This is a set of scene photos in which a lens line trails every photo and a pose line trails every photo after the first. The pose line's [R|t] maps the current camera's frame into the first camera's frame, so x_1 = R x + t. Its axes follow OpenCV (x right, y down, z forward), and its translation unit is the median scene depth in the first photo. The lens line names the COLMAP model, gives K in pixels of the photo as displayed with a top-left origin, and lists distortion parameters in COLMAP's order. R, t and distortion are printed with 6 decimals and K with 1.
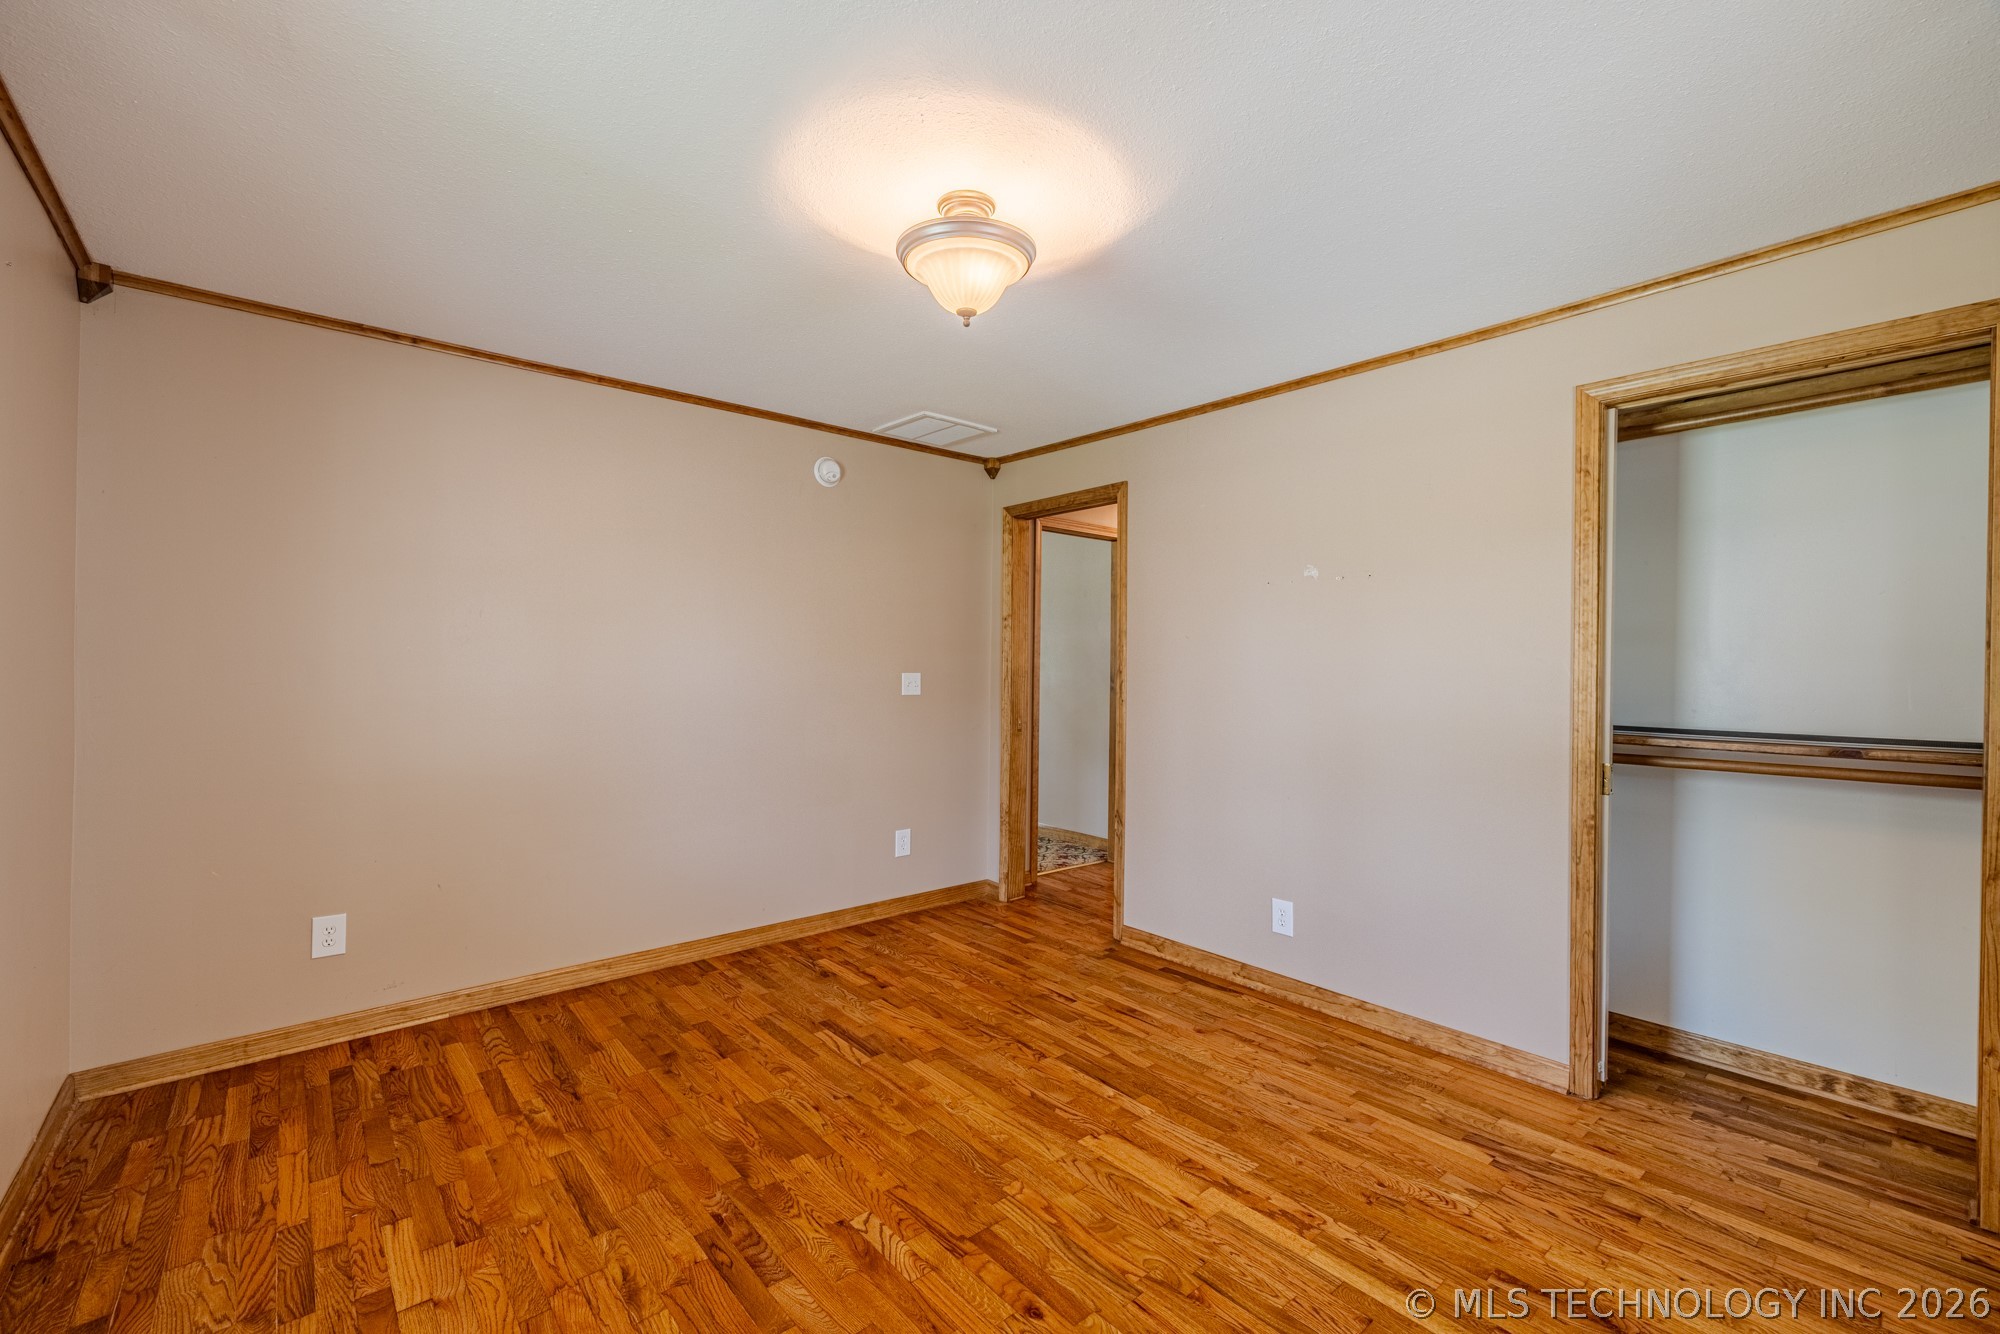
lens RADIAL K [[841.3, 0, 993.7], [0, 841.3, 669.3], [0, 0, 1]] dist [0.000003, 0.000831]
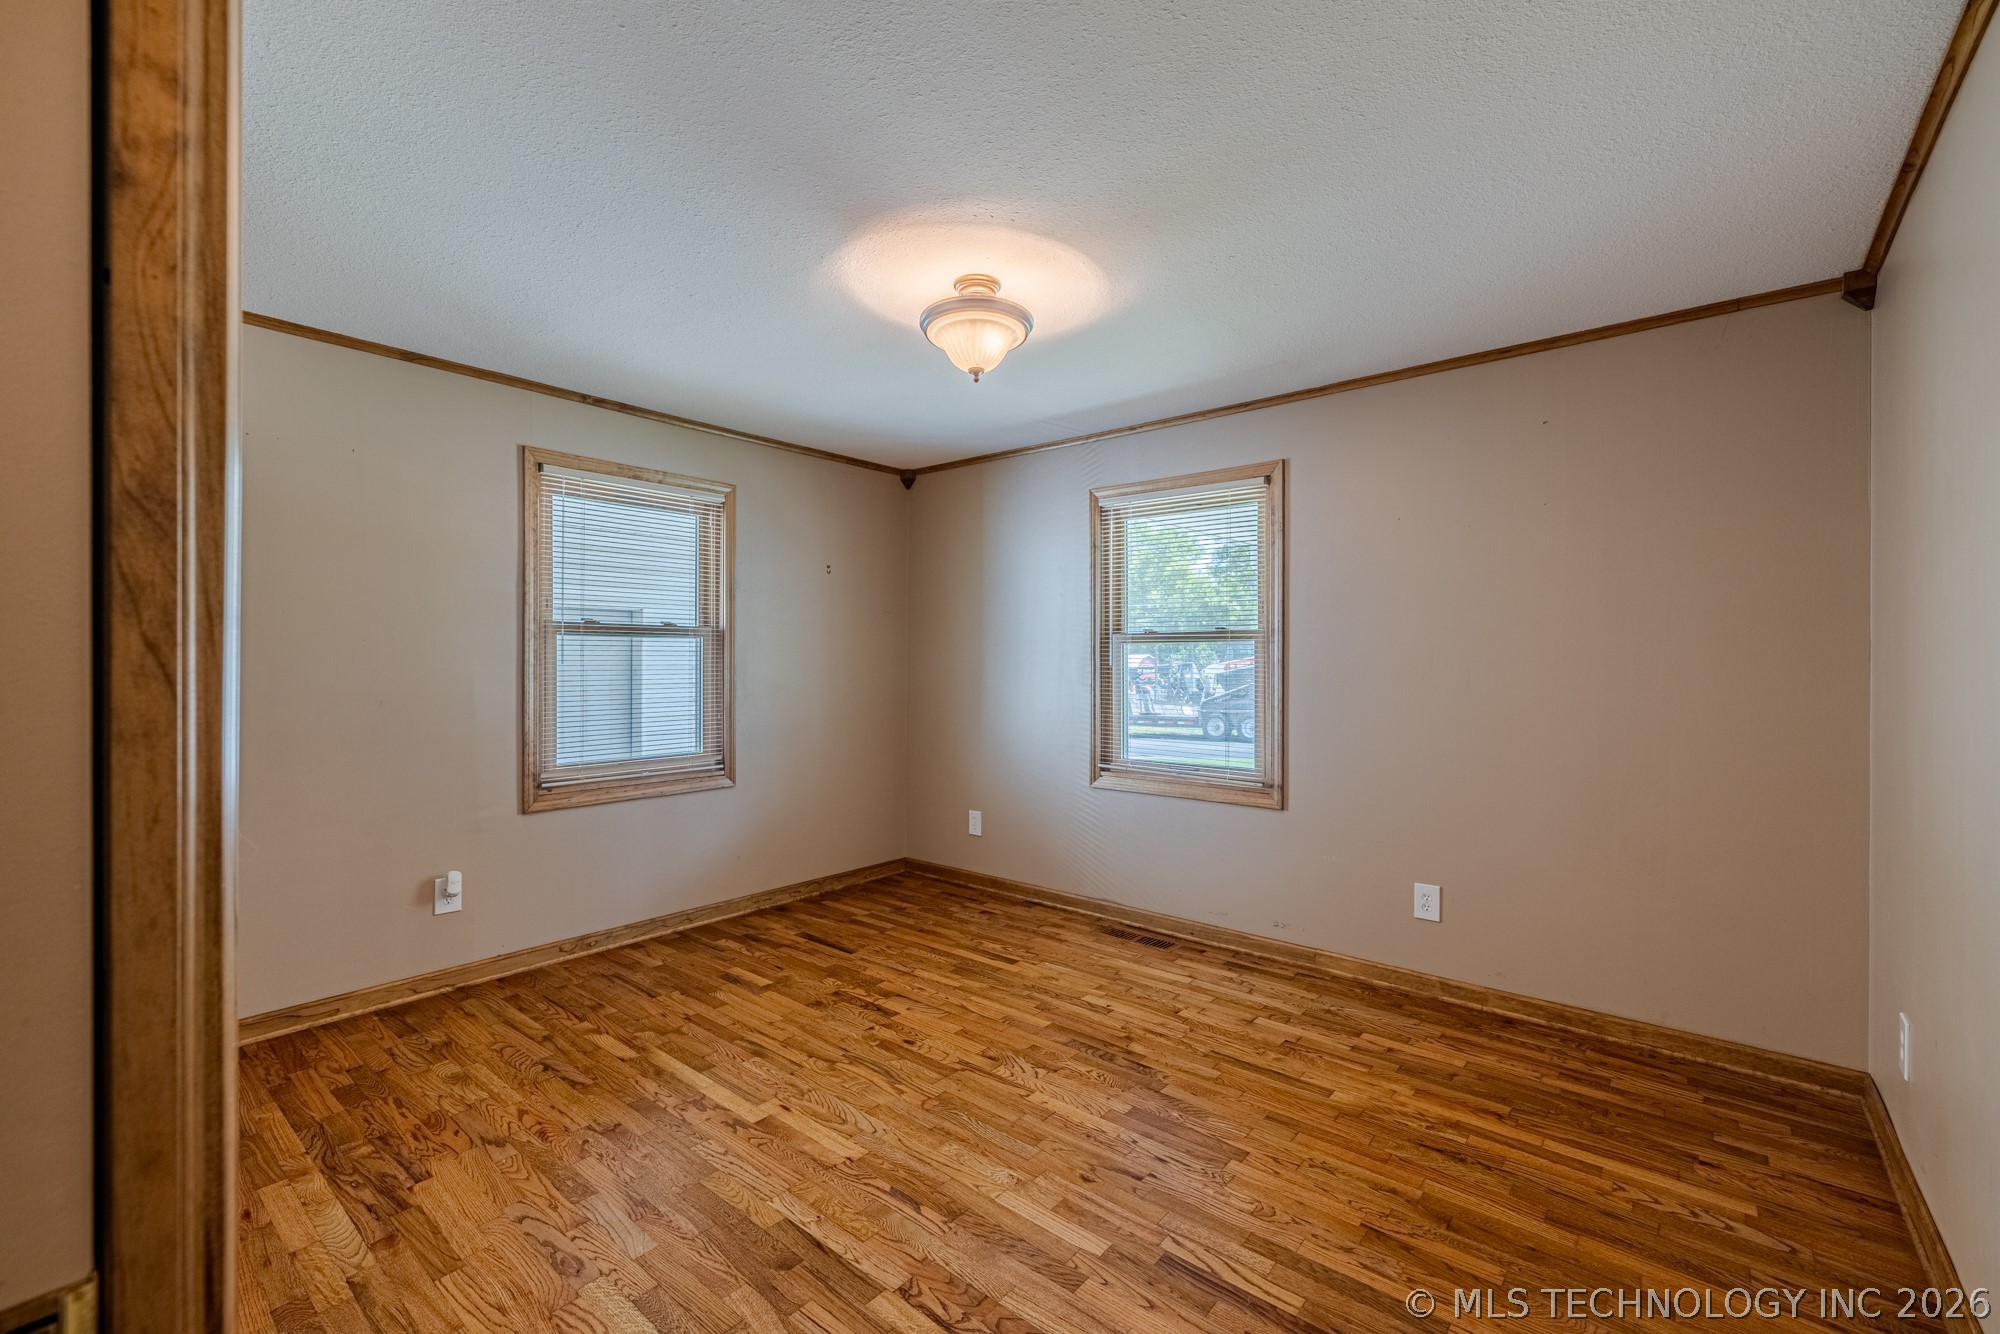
lens RADIAL K [[841.3, 0, 996.5], [0, 841.3, 664.6], [0, 0, 1]] dist [0.000003, 0.000831]
pose [[-0.986161, -0.012607, -0.165310, 0.105204], [-0.013499, 0.999900, 0.004274, -0.002118], [0.165240, 0.006446, -0.986232, 1.703644]]
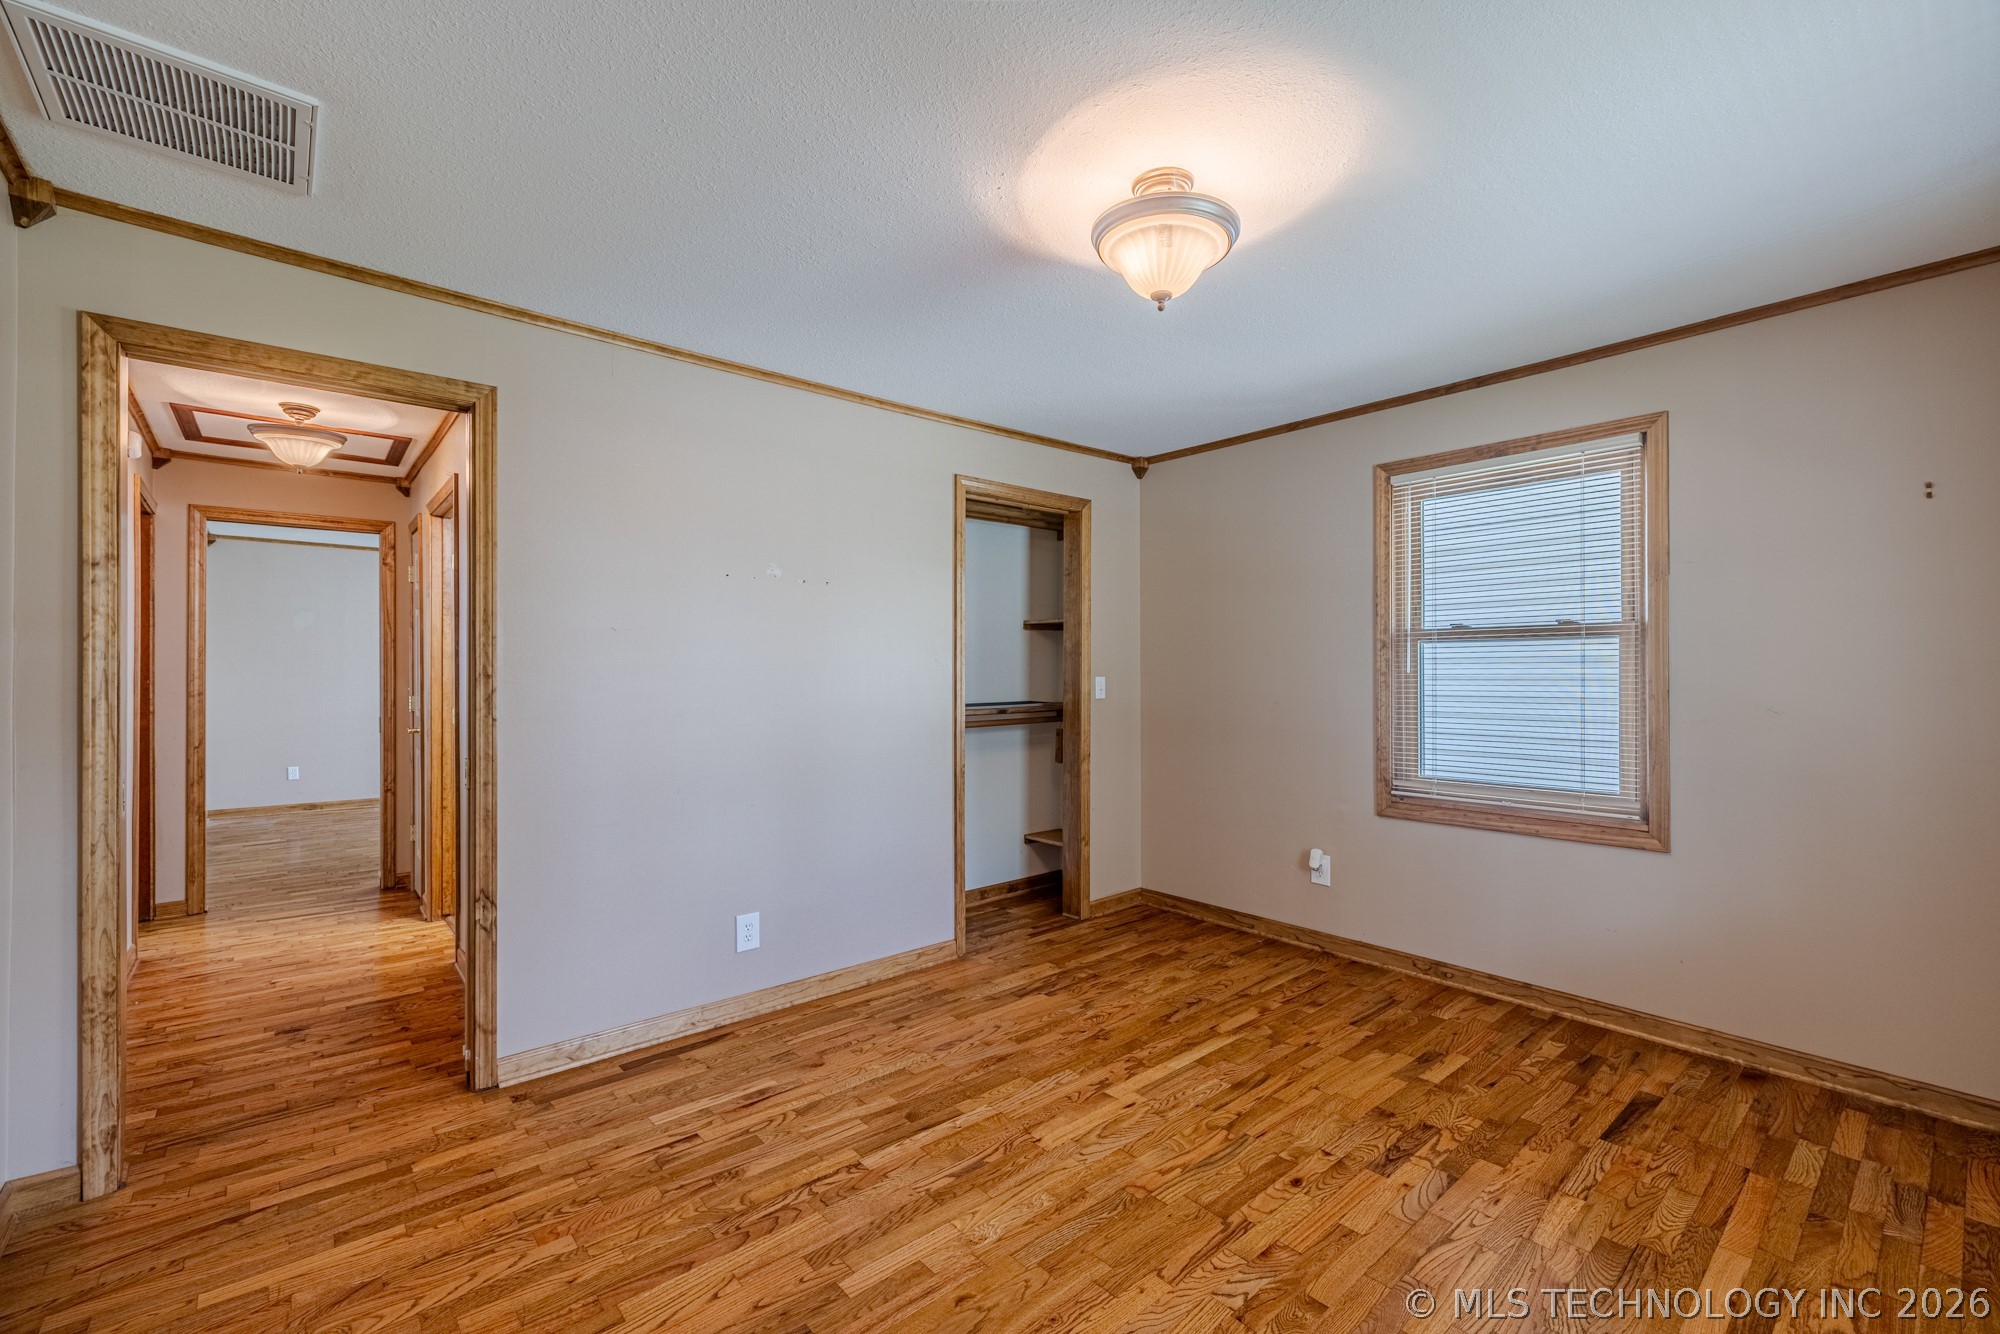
lens RADIAL K [[841.3, 0, 995.0], [0, 841.3, 671.9], [0, 0, 1]] dist [0.000003, 0.000831]
pose [[0.000559, -0.014330, 0.999897, -0.759621], [0.004958, 0.999885, 0.014327, -0.012679], [-0.999988, 0.004949, 0.000630, 0.915019]]
